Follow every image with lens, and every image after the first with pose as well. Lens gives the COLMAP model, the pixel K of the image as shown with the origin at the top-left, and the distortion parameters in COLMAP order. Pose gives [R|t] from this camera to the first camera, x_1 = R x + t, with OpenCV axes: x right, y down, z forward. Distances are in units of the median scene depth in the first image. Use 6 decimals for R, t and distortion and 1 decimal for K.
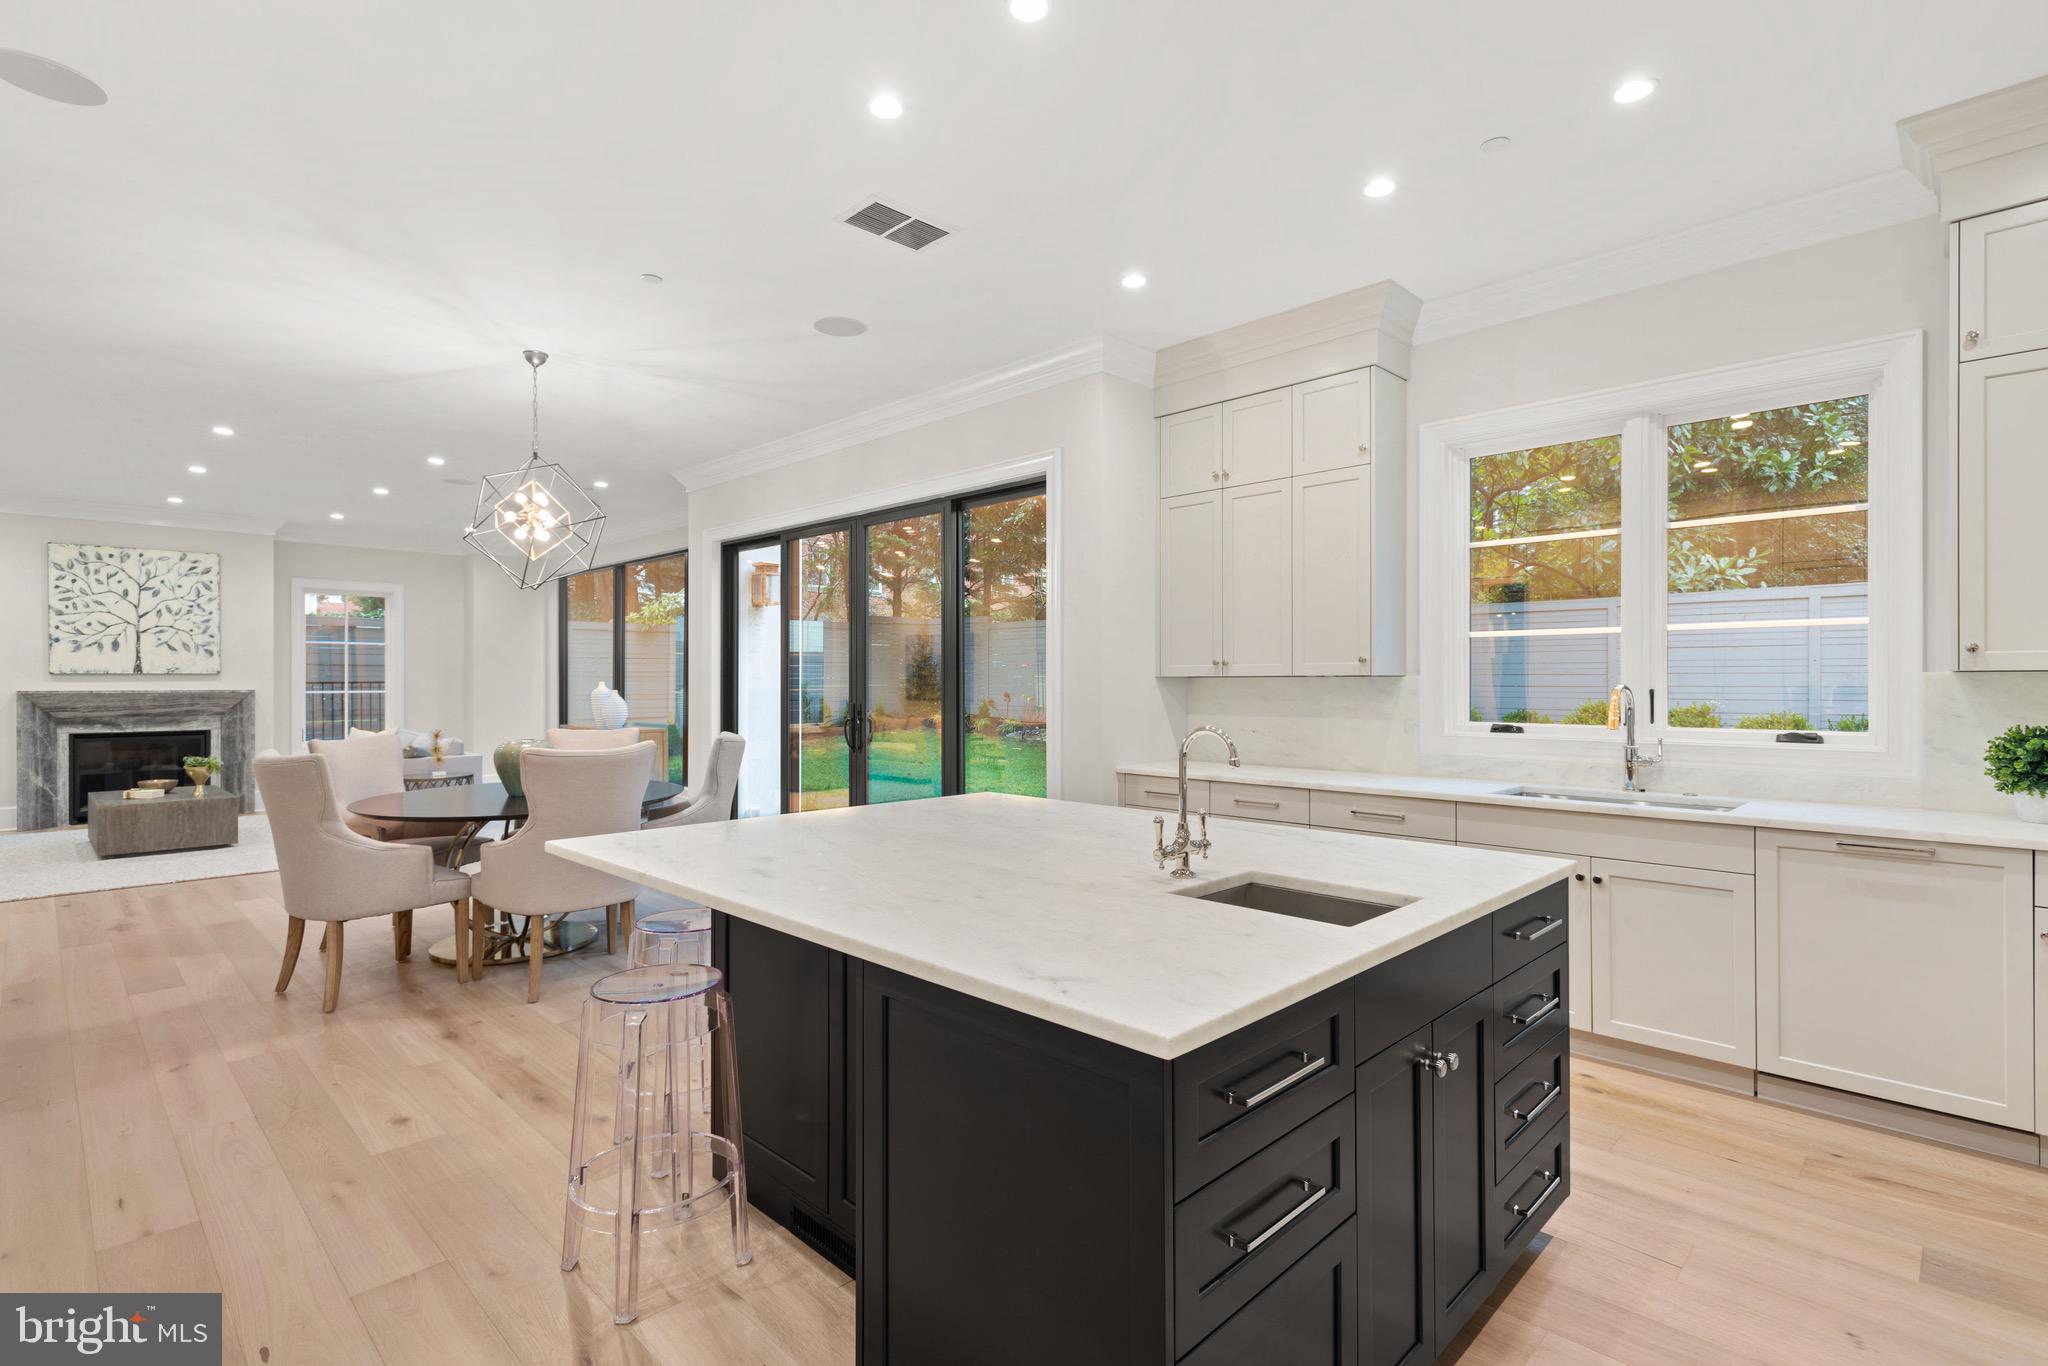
lens RADIAL K [[967.5, 0, 1024.0], [0, 967.5, 683.0], [0, 0, 1]] dist [0.004970, -0.000617]
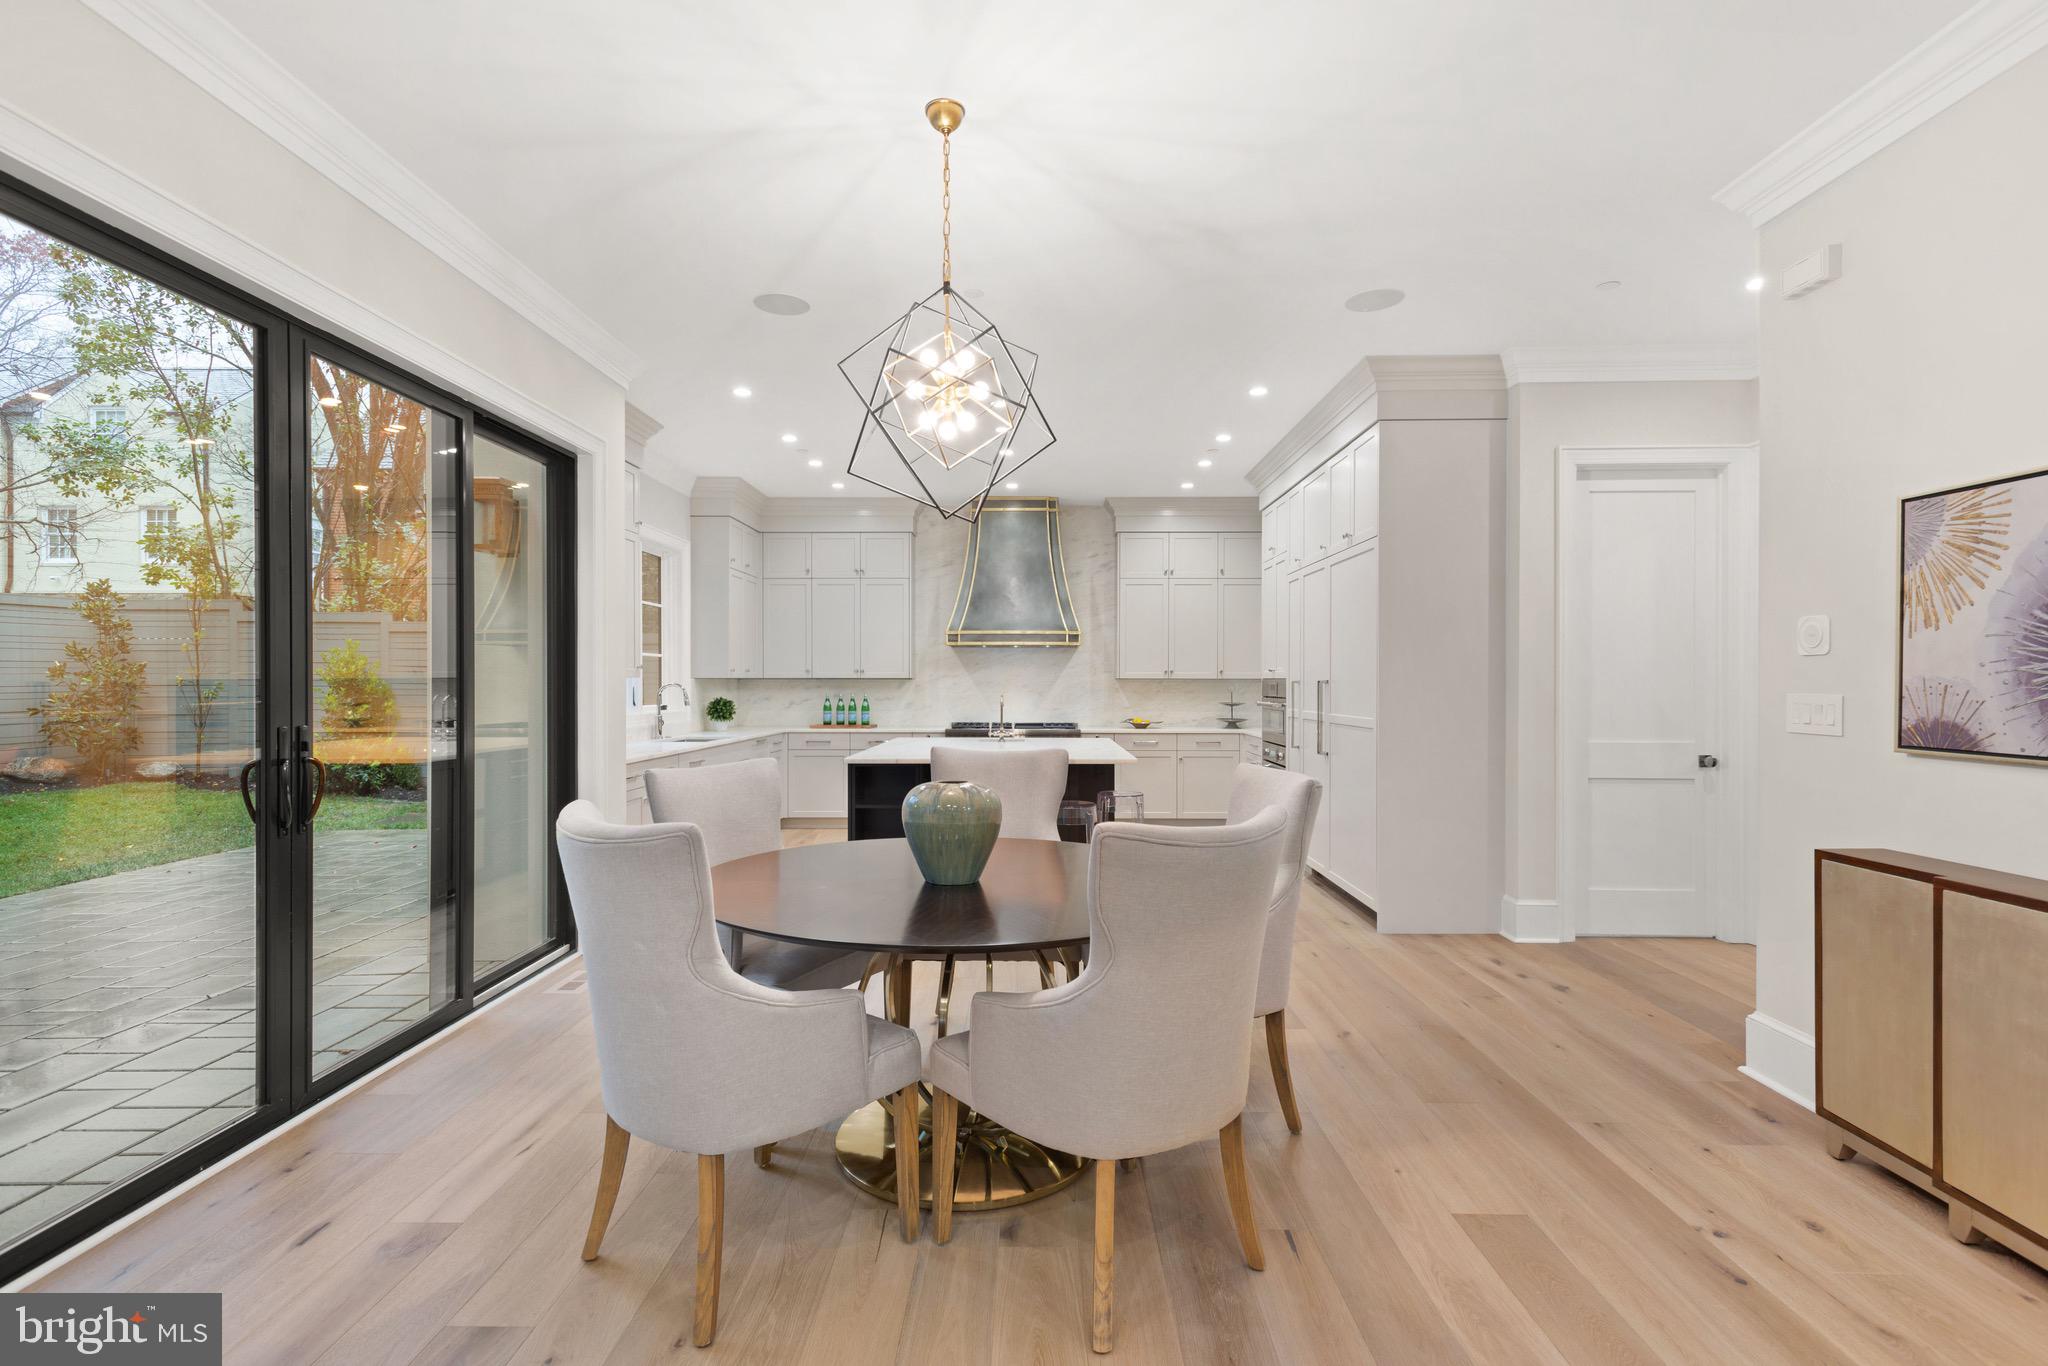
lens RADIAL K [[957.3, 0, 1025.3], [0, 957.3, 686.4], [0, 0, 1]] dist [0.023161, -0.011696]
pose [[-0.691404, -0.001961, 0.722466, -0.507891], [0.000517, 0.999995, 0.003209, 0.000800], [-0.722469, 0.002592, -0.691399, 0.726292]]
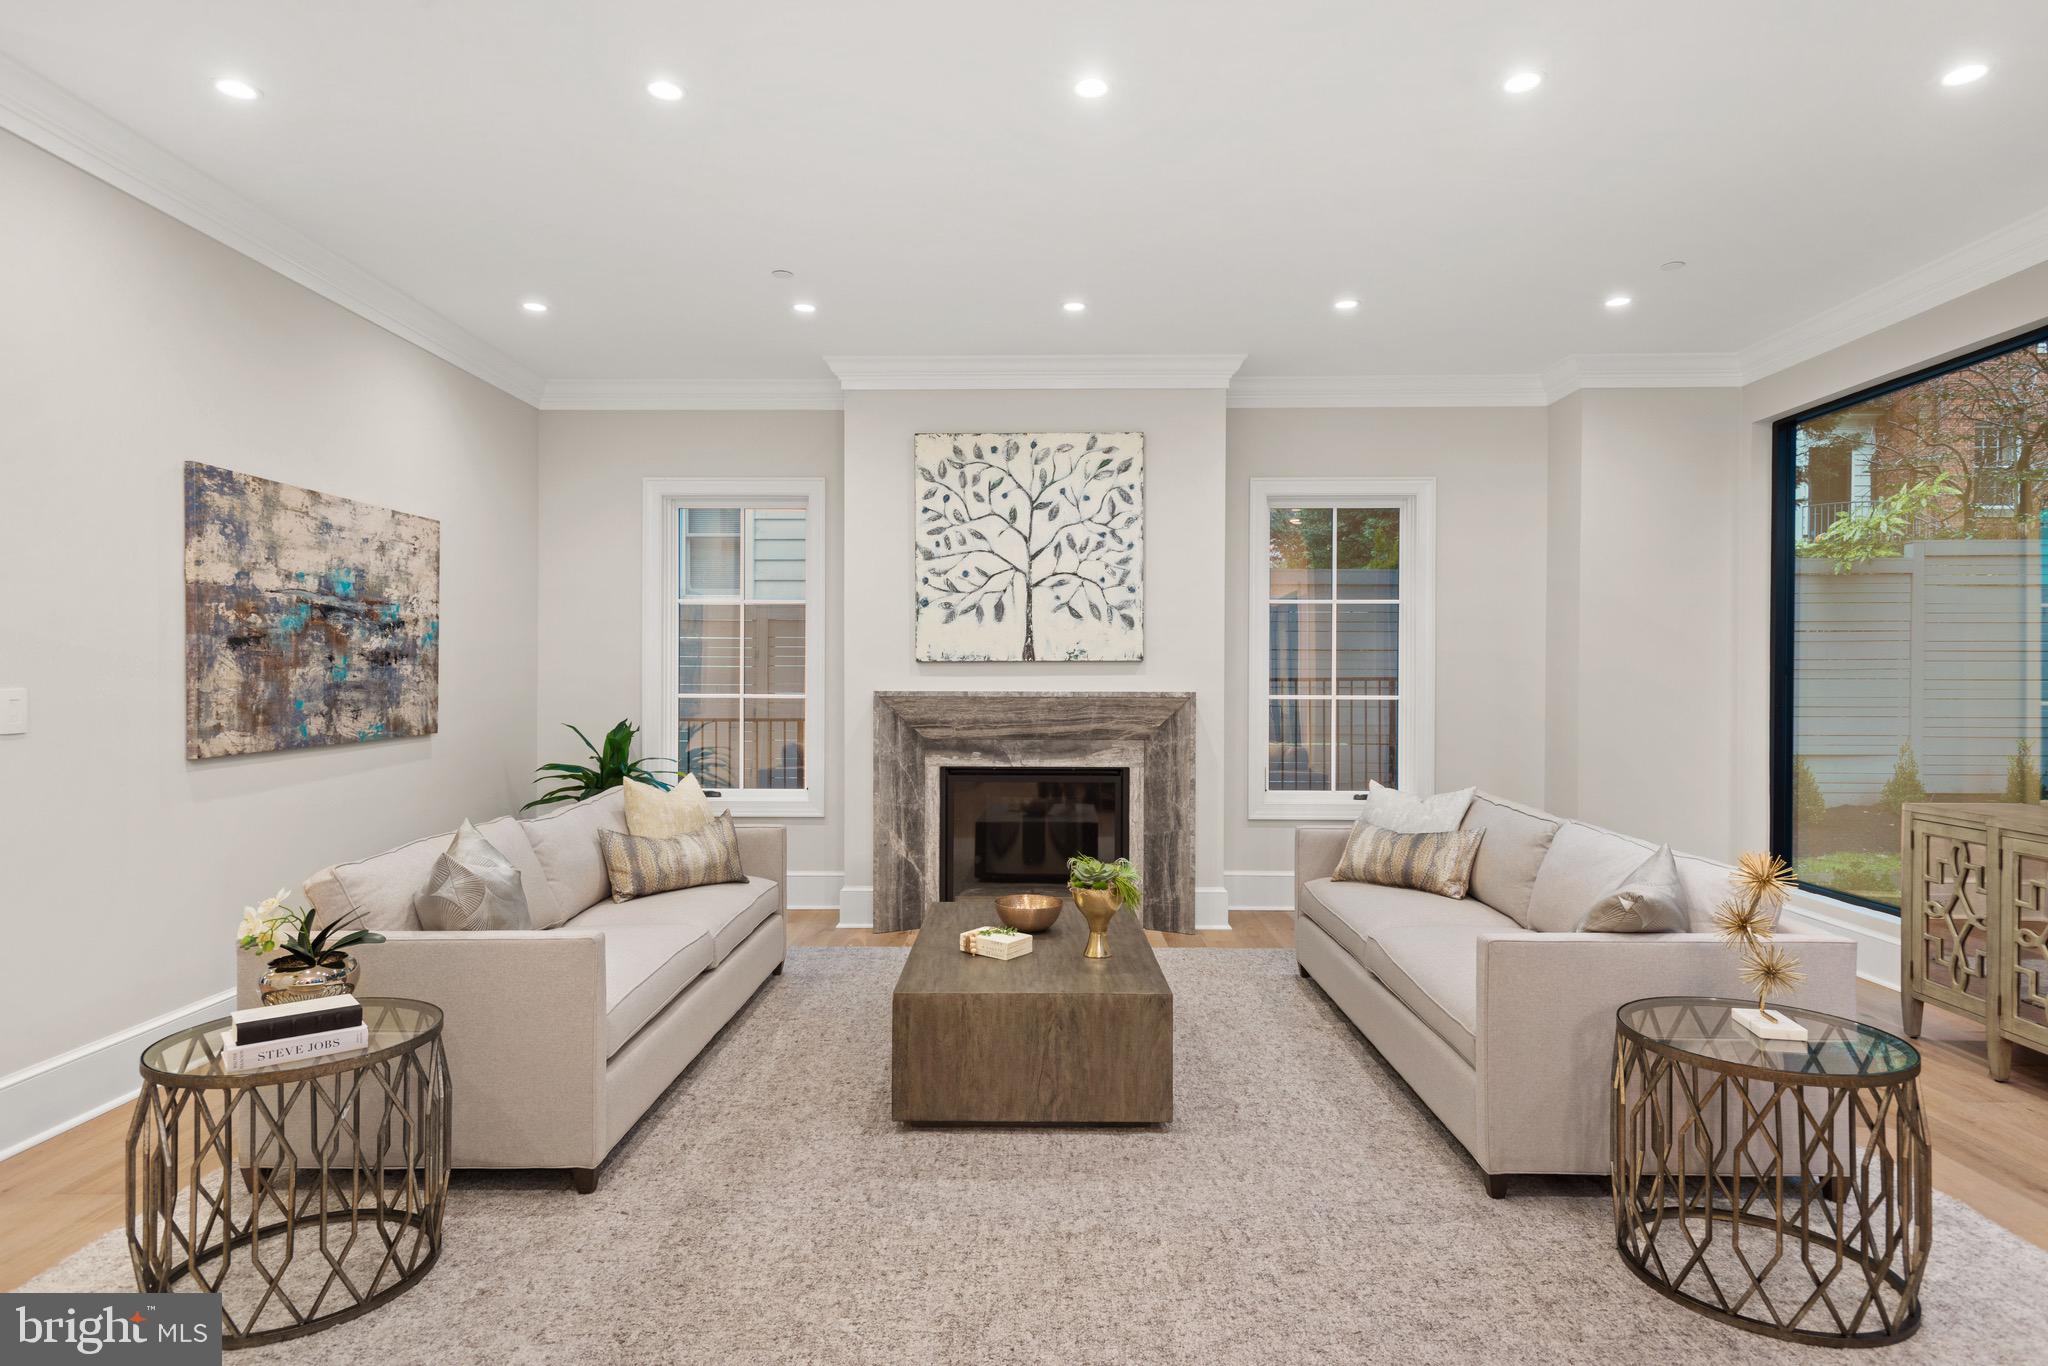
lens RADIAL K [[1112.7, 0, 1028.1], [0, 1112.7, 688.0], [0, 0, 1]] dist [0.022887, -0.000986]
pose [[0.693985, 0.007867, -0.719946, -0.464529], [-0.004267, 0.999968, 0.006814, 0.001272], [0.719977, -0.001656, 0.693996, 0.569351]]
